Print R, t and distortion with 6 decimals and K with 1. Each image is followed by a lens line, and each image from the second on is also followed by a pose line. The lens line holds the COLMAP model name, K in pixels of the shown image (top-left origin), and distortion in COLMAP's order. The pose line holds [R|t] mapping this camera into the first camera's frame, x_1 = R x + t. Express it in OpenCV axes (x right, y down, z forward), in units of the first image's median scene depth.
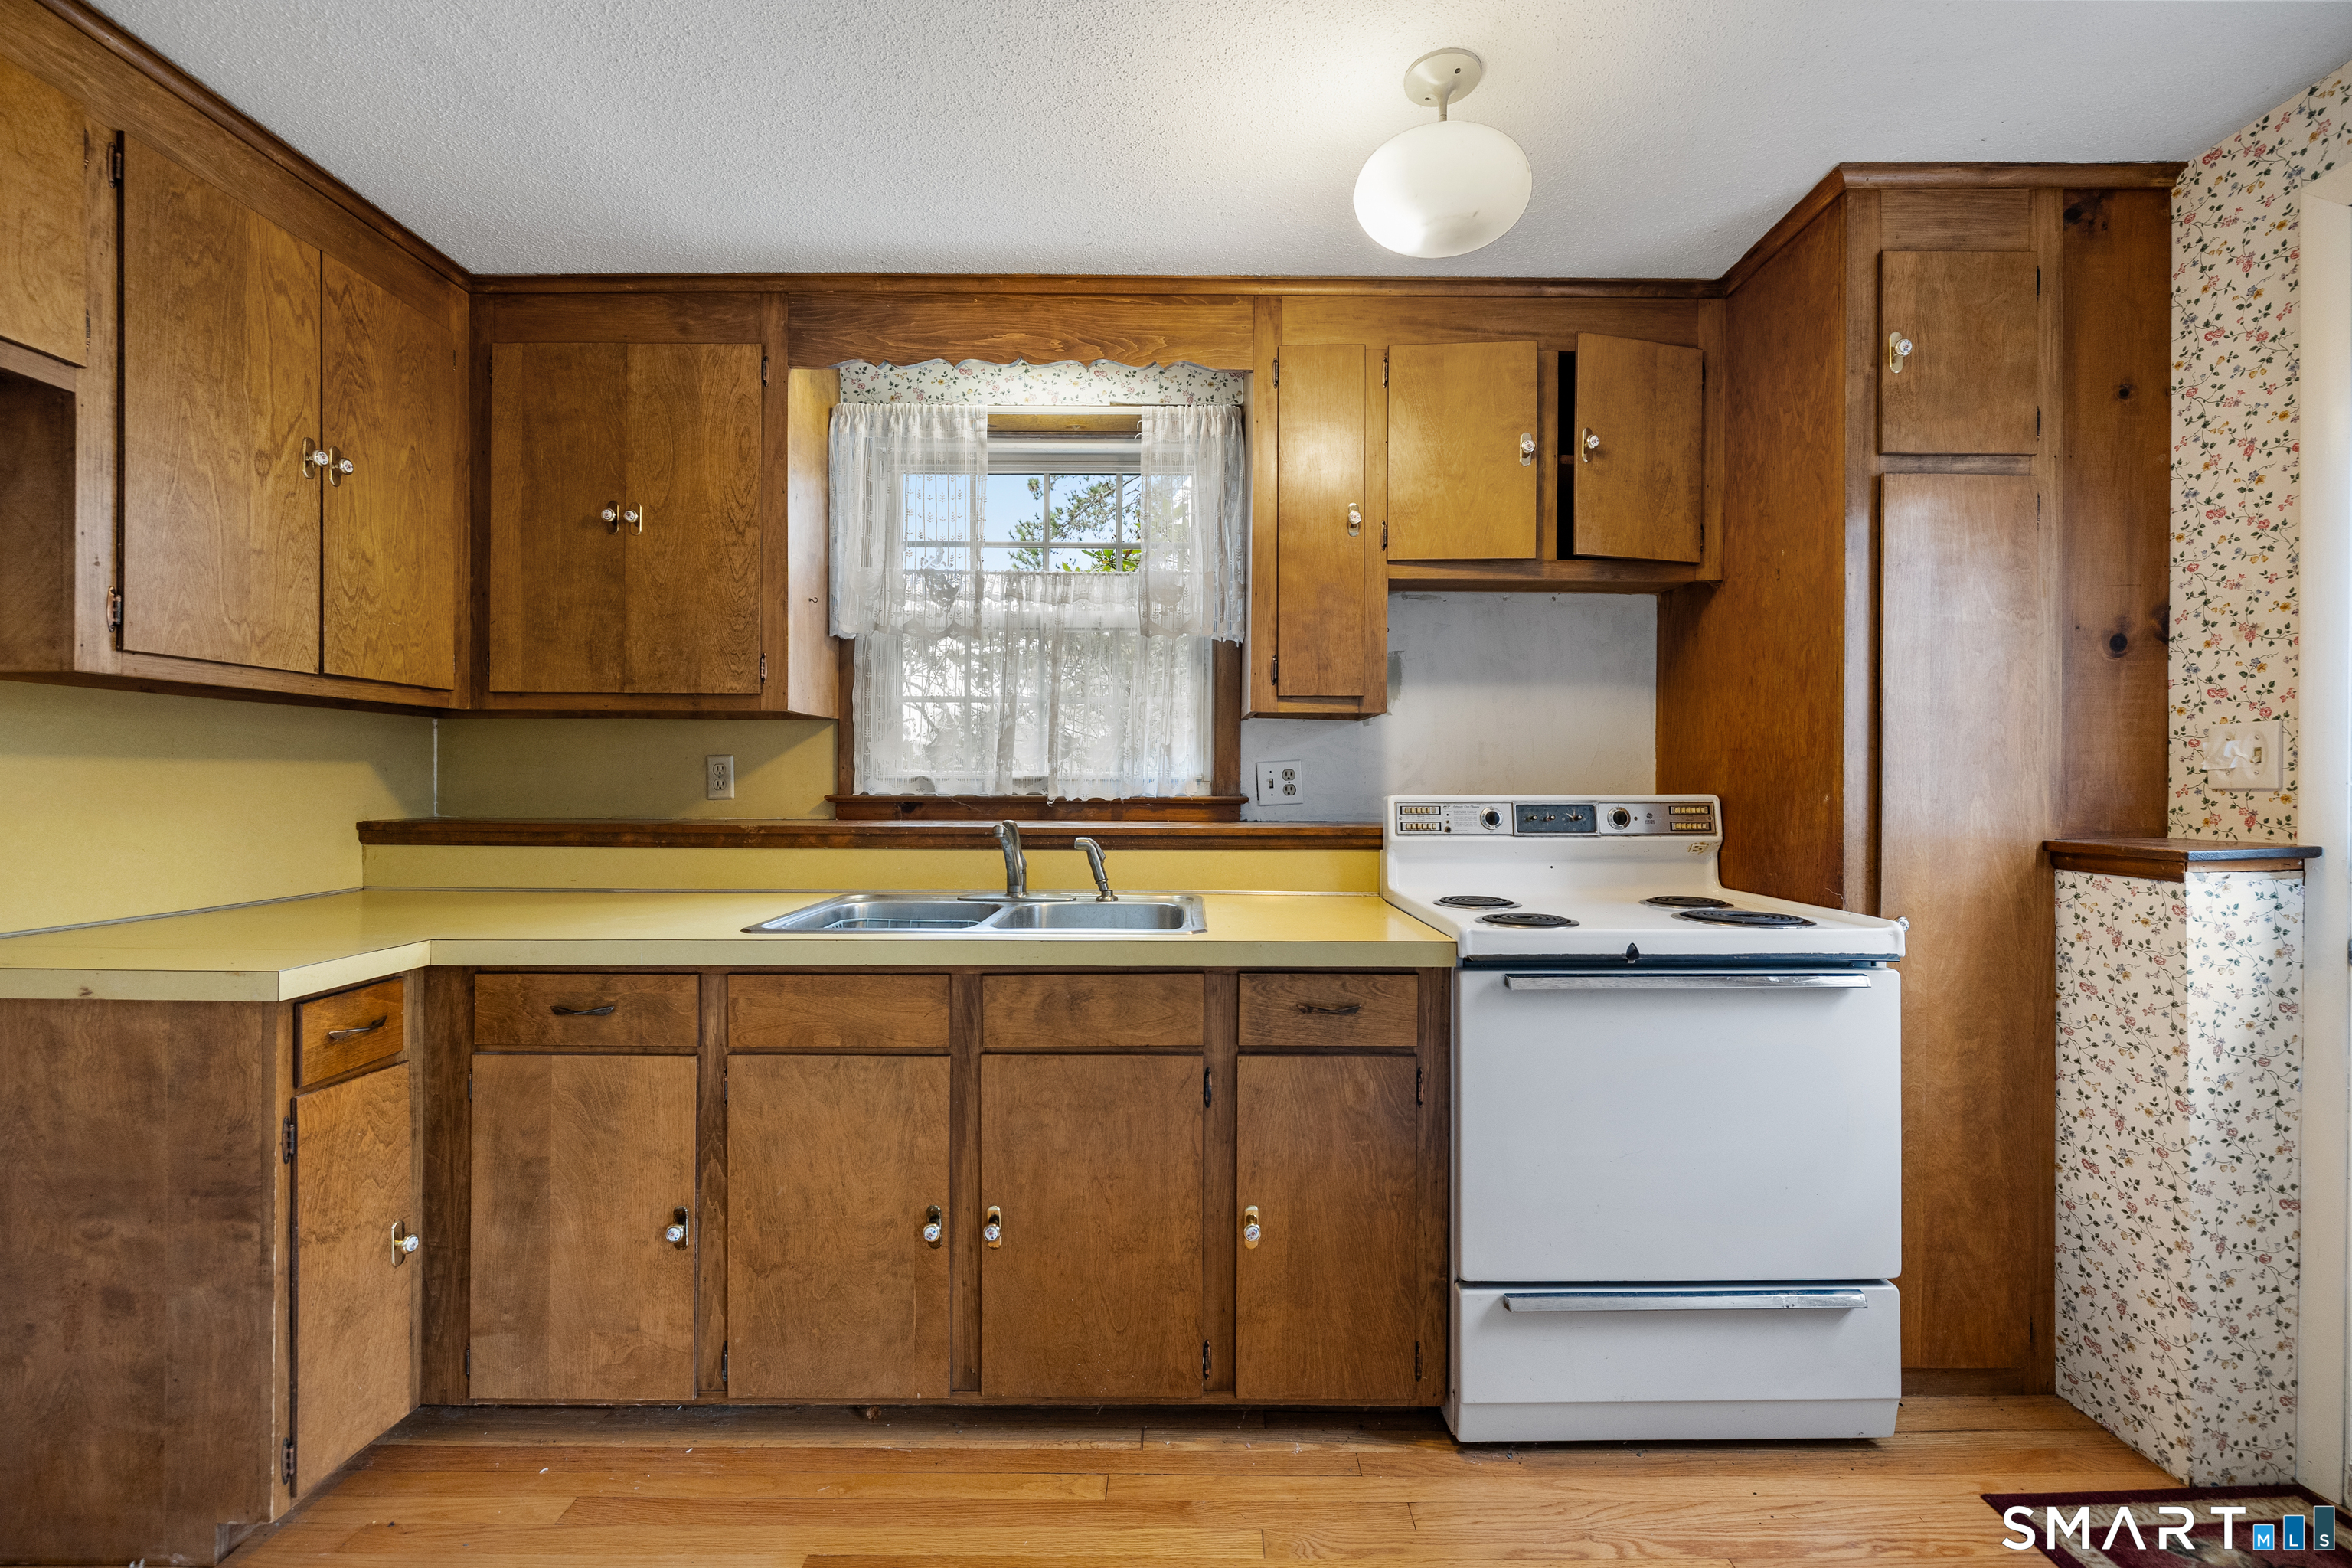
lens RADIAL K [[982.5, 0, 1191.4], [0, 982.5, 784.1], [0, 0, 1]] dist [0.000218, -0.000273]
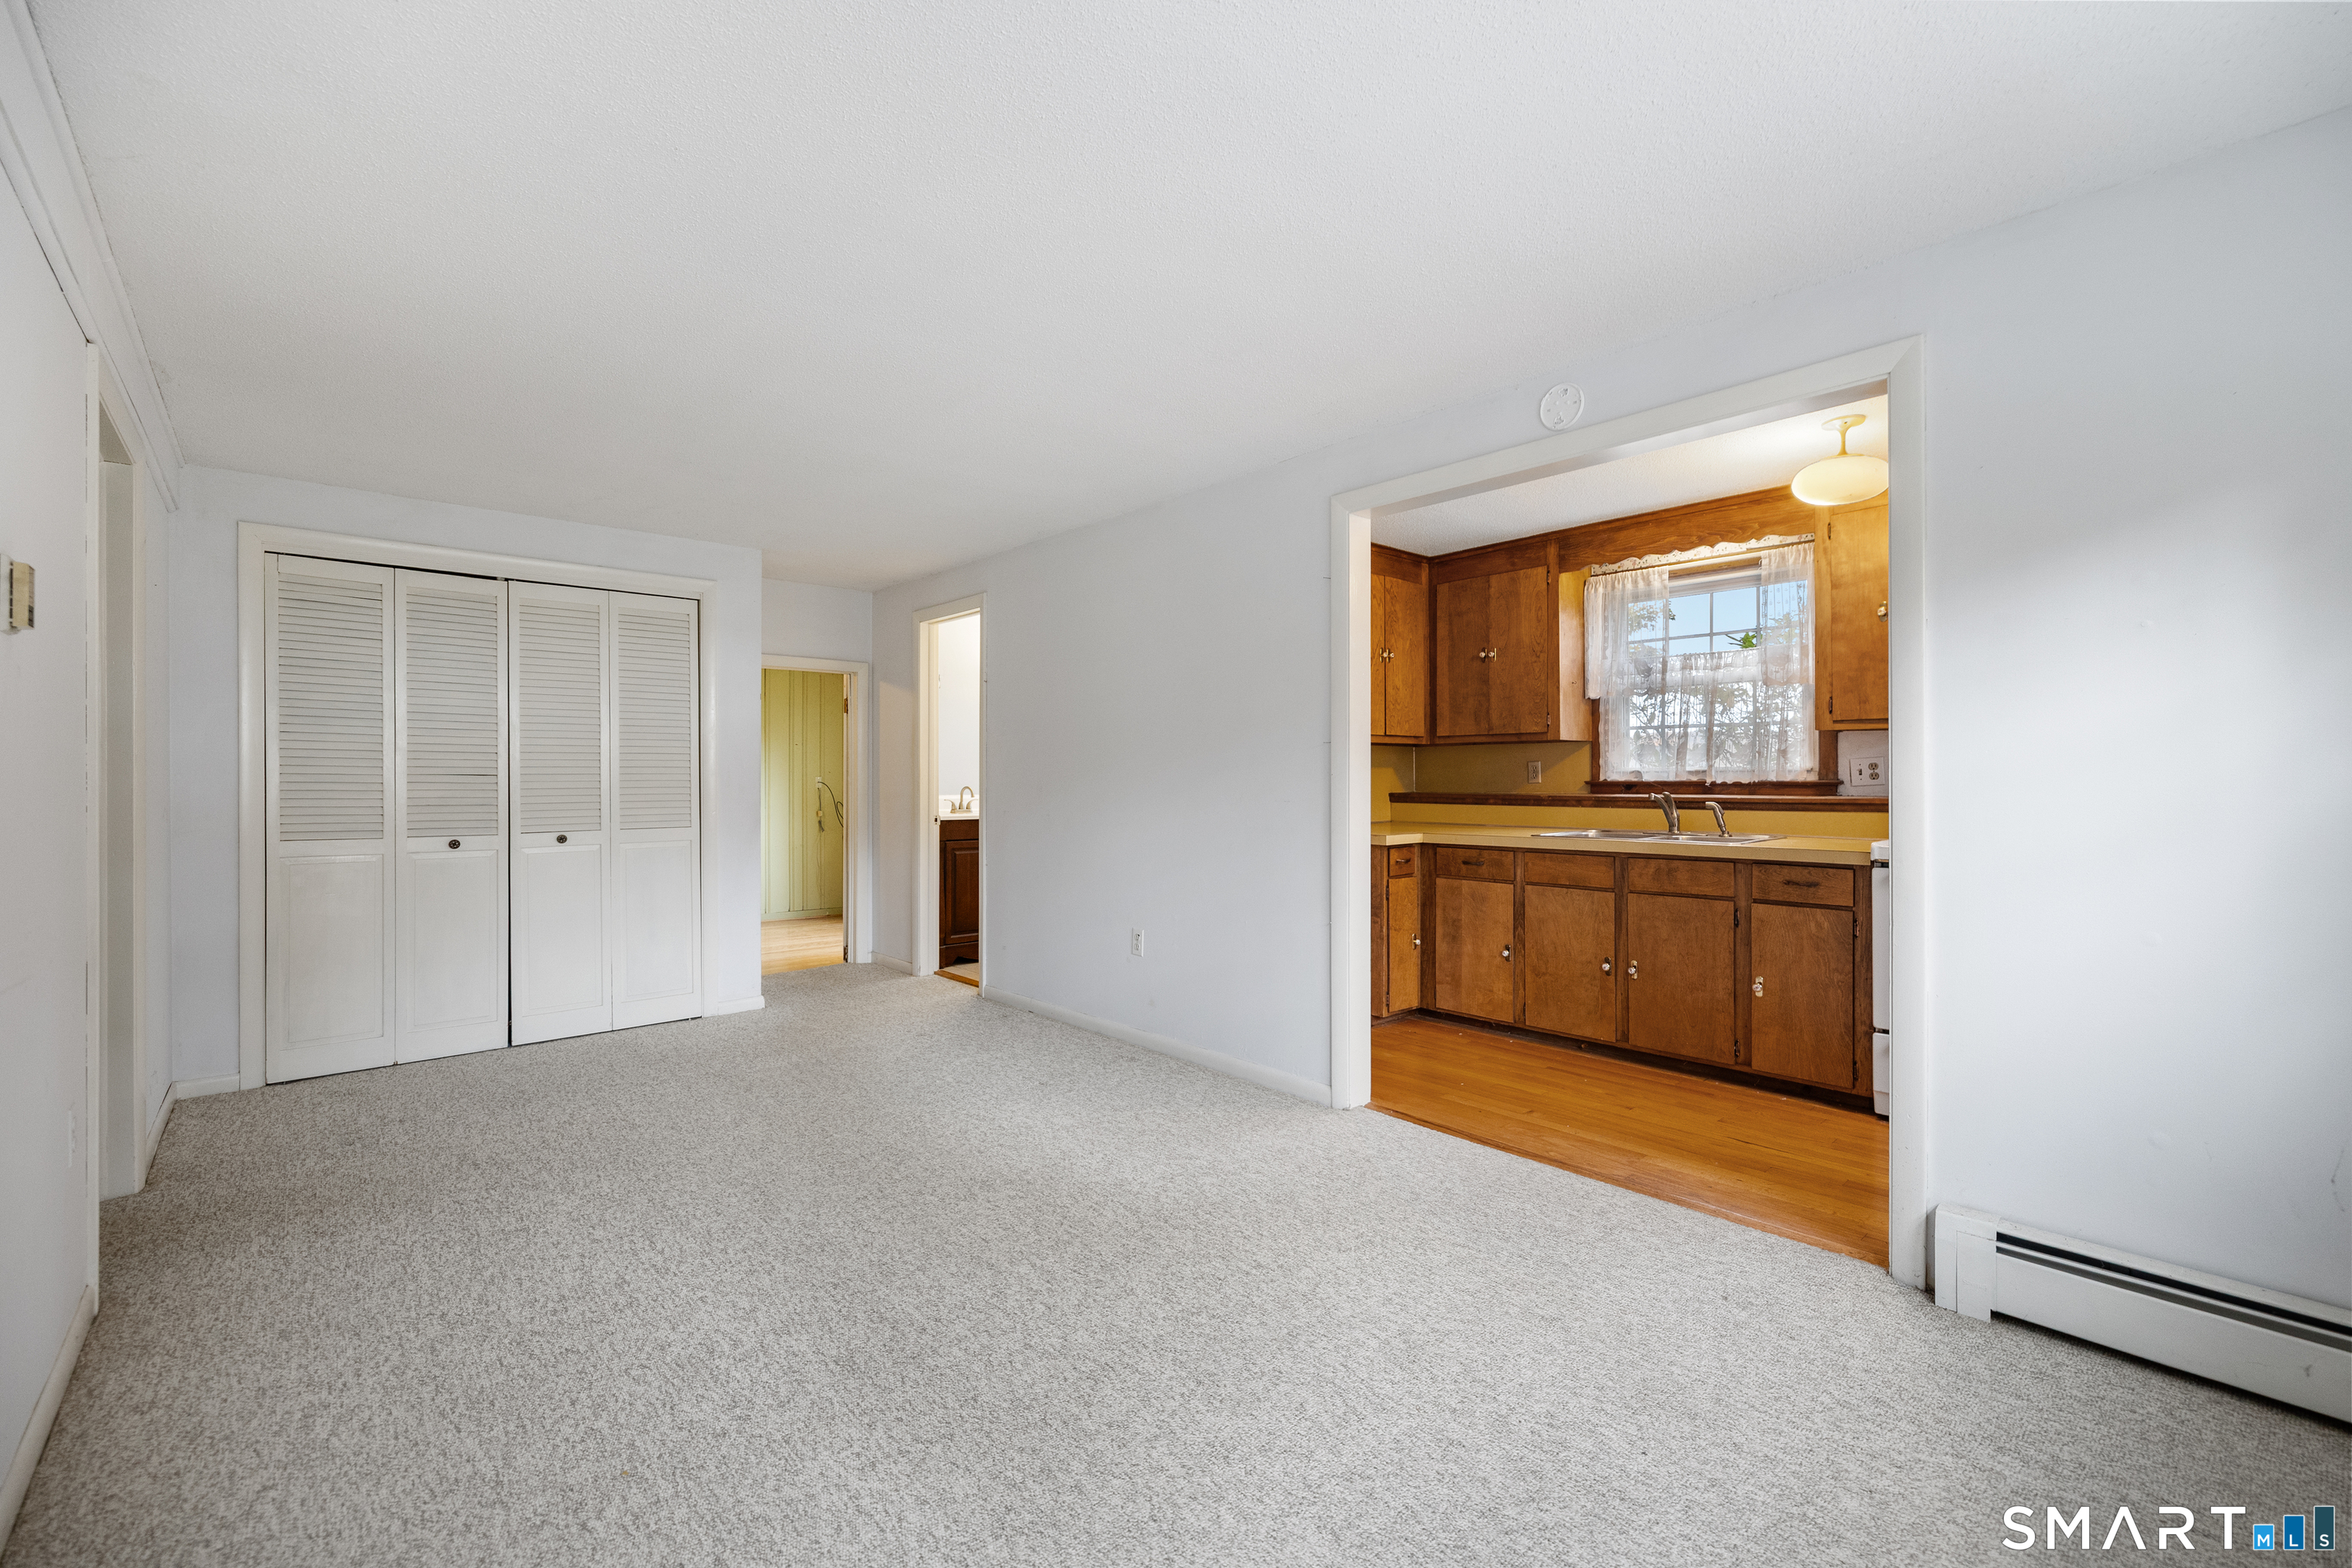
lens RADIAL K [[982.5, 0, 1191.4], [0, 982.5, 784.1], [0, 0, 1]] dist [0.000218, -0.000273]
pose [[0.669141, -0.003258, -0.743128, 0.792788], [0.005950, 0.999982, 0.000973, 0.016158], [0.743111, -0.005073, 0.669149, -1.255995]]
